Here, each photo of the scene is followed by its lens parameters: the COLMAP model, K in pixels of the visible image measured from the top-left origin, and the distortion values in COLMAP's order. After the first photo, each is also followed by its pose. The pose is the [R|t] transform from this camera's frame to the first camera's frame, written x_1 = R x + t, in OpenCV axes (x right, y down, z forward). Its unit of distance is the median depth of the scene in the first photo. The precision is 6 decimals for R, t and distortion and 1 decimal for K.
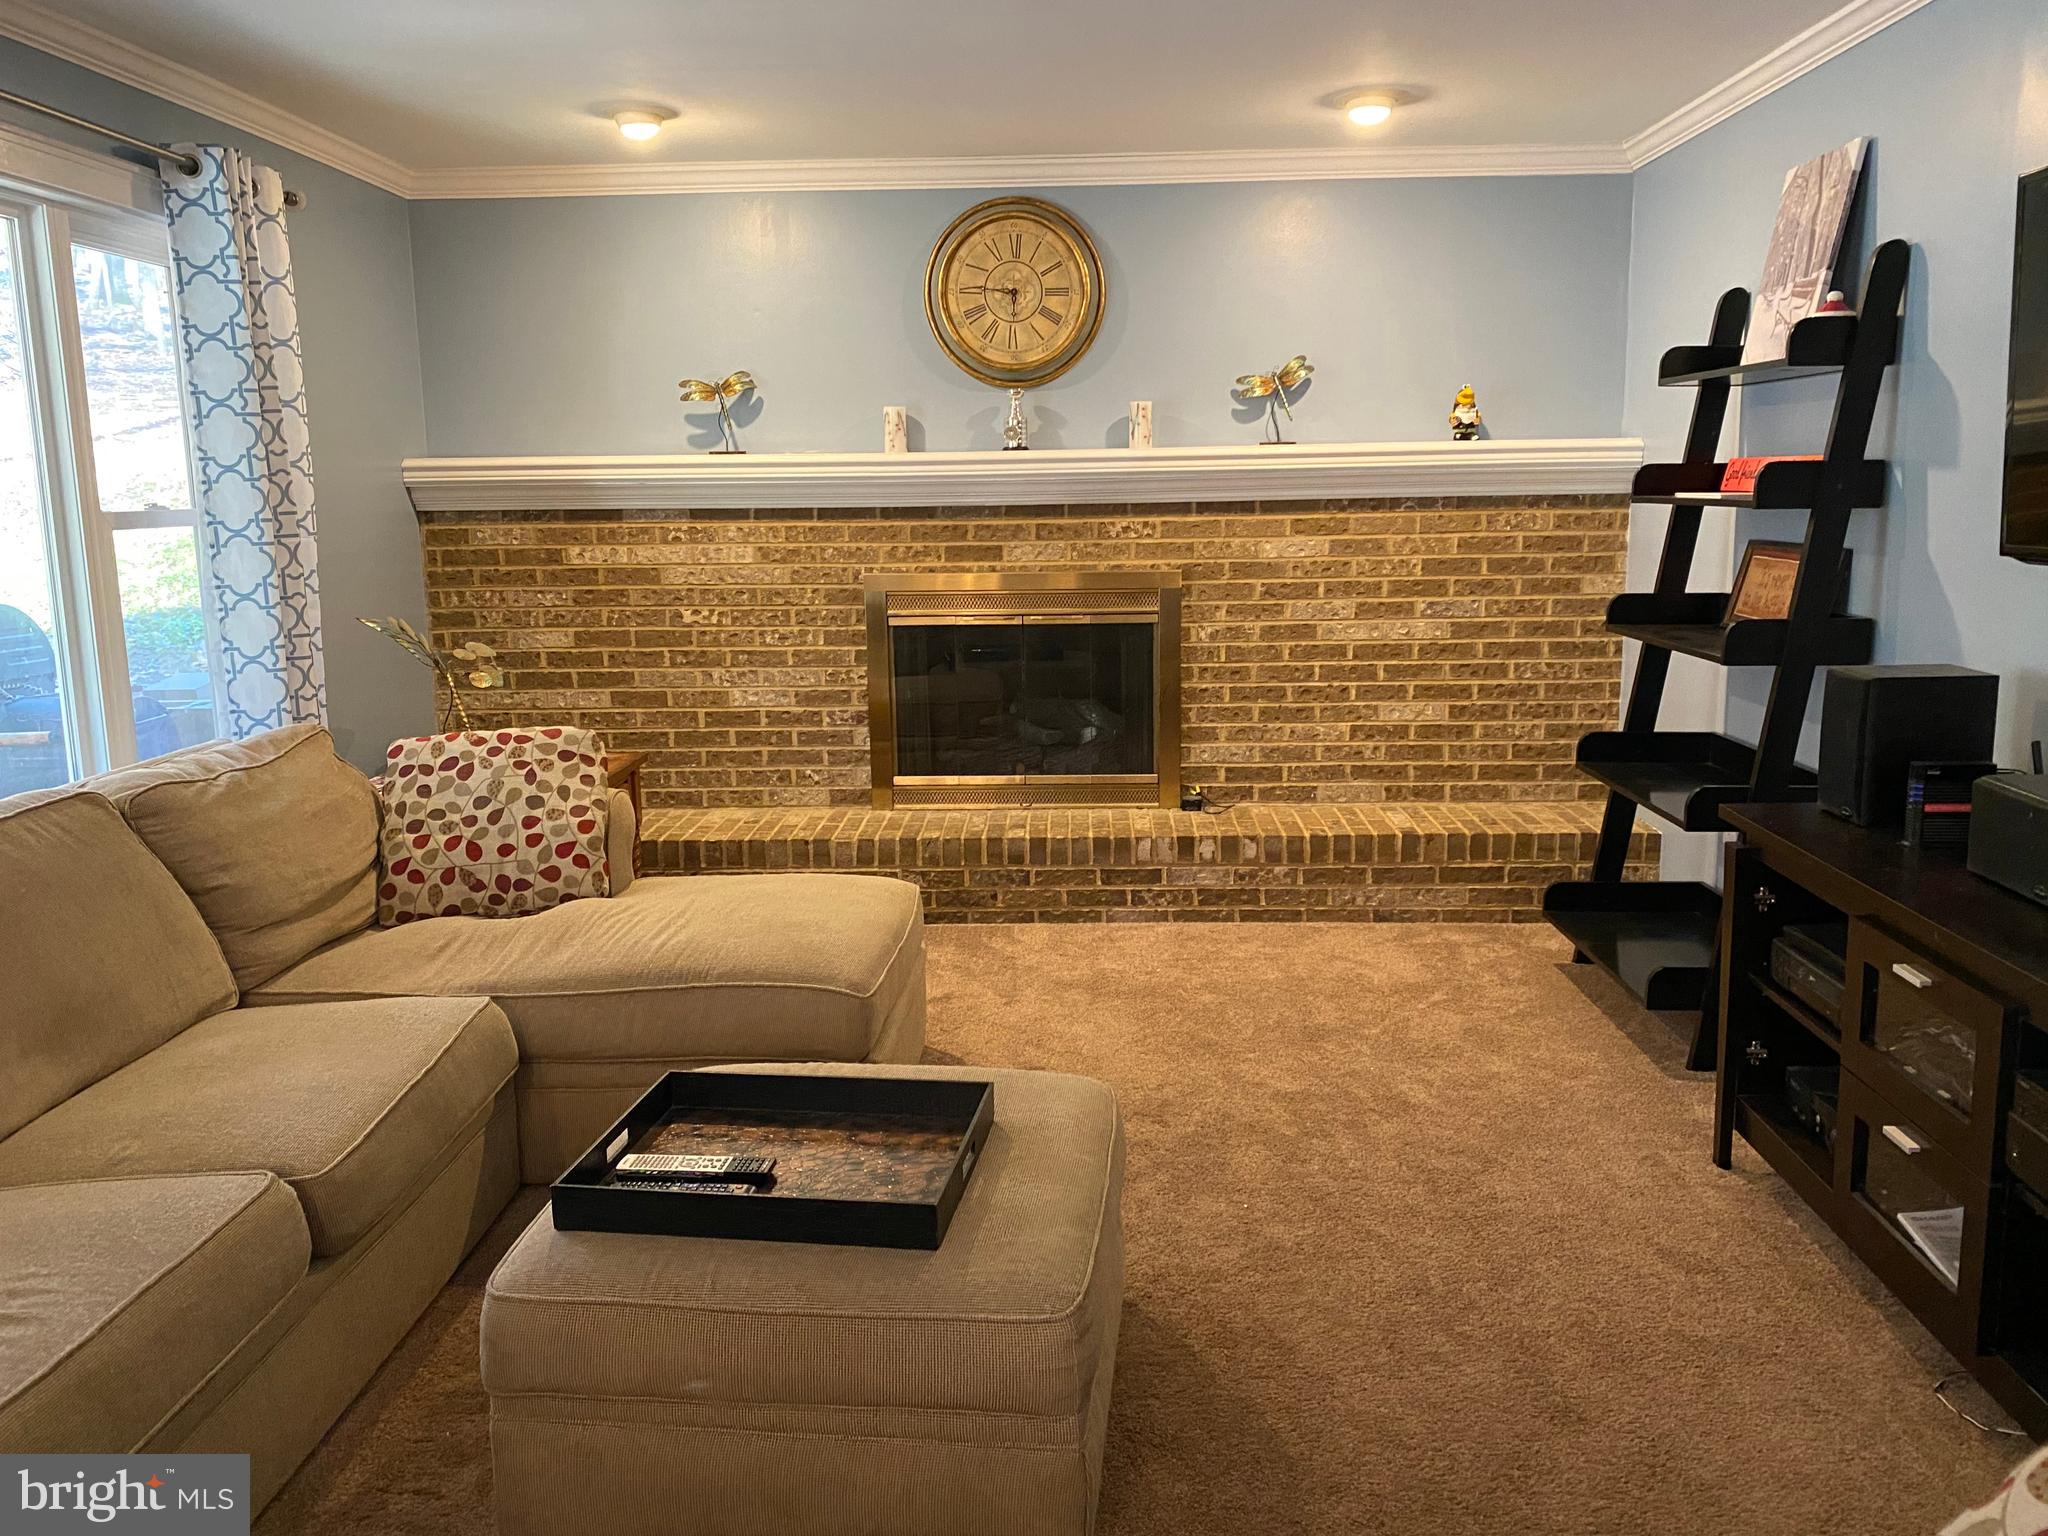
lens RADIAL K [[1574.9, 0, 1063.9], [0, 1574.9, 759.2], [0, 0, 1]] dist [0.080535, -0.090546]
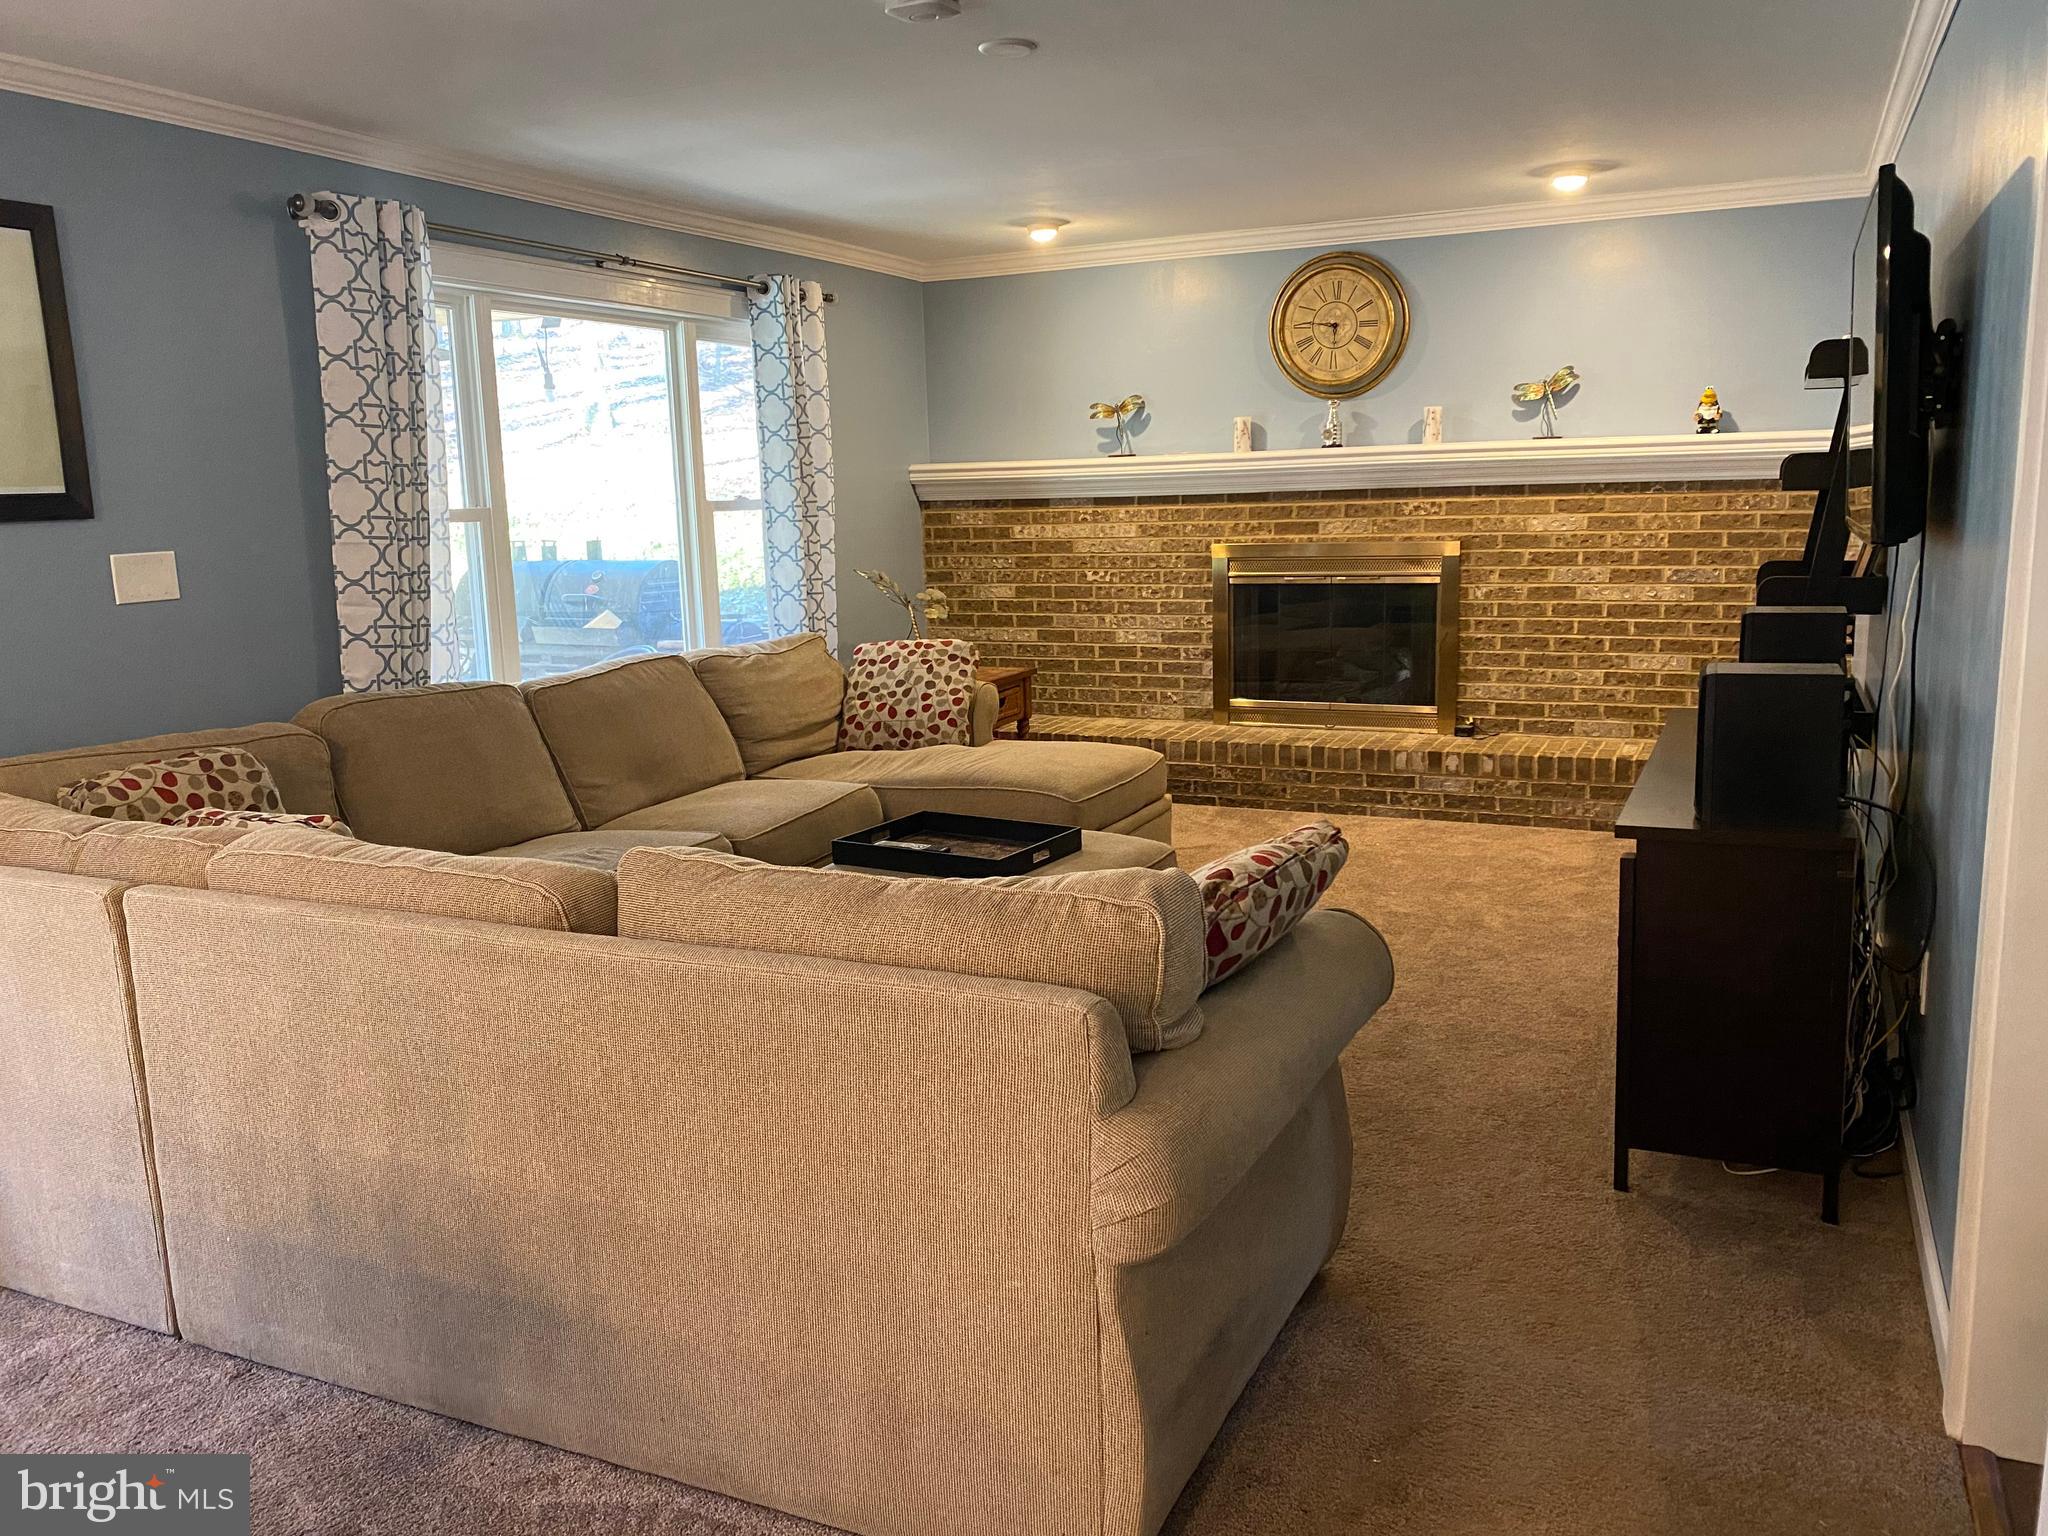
lens RADIAL K [[1574.9, 0, 1063.9], [0, 1574.9, 759.2], [0, 0, 1]] dist [0.080535, -0.090546]
pose [[0.924559, 0.054807, -0.377076, 0.266717], [-0.053553, 0.998469, 0.013819, 0.050837], [0.377256, 0.007417, 0.926079, -0.271902]]
